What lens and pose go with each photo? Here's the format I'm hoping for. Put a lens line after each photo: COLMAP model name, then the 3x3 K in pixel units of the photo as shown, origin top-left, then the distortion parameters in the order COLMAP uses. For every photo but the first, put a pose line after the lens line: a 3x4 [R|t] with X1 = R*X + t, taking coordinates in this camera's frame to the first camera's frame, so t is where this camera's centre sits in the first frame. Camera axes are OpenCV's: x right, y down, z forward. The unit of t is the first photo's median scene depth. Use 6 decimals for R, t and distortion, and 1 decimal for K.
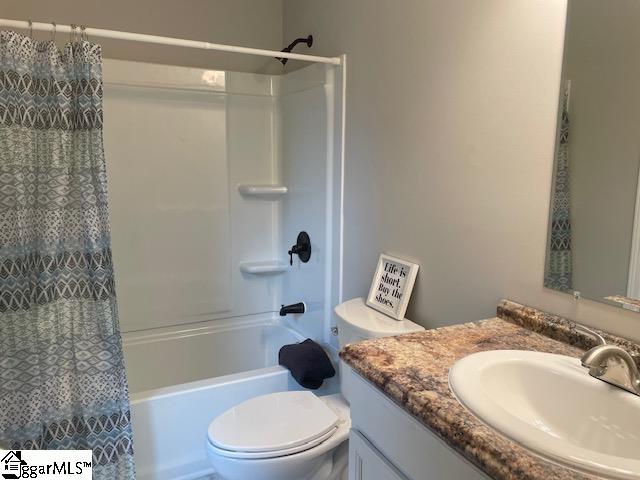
lens RADIAL K [[486.0, 0, 308.3], [0, 486.0, 241.4], [0, 0, 1]] dist [0.009793, 0.004070]
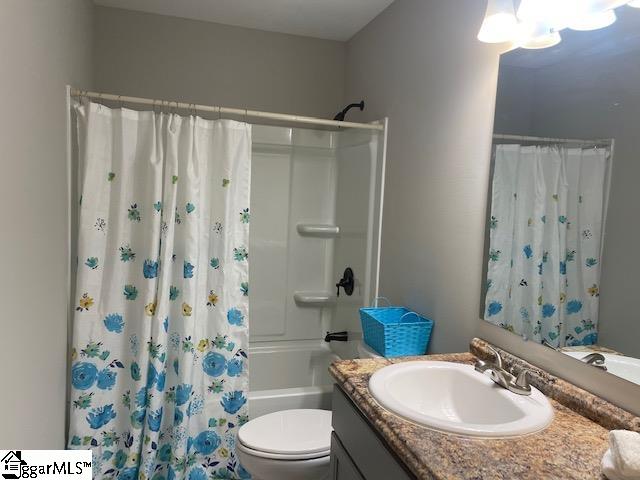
lens RADIAL K [[479.3, 0, 325.9], [0, 479.3, 237.8], [0, 0, 1]] dist [0.000983, -0.001251]
pose [[0.991351, 0.048578, -0.121919, 0.070132], [-0.057464, 0.995858, -0.070460, -0.008176], [0.117992, 0.076856, 0.990036, -0.121577]]
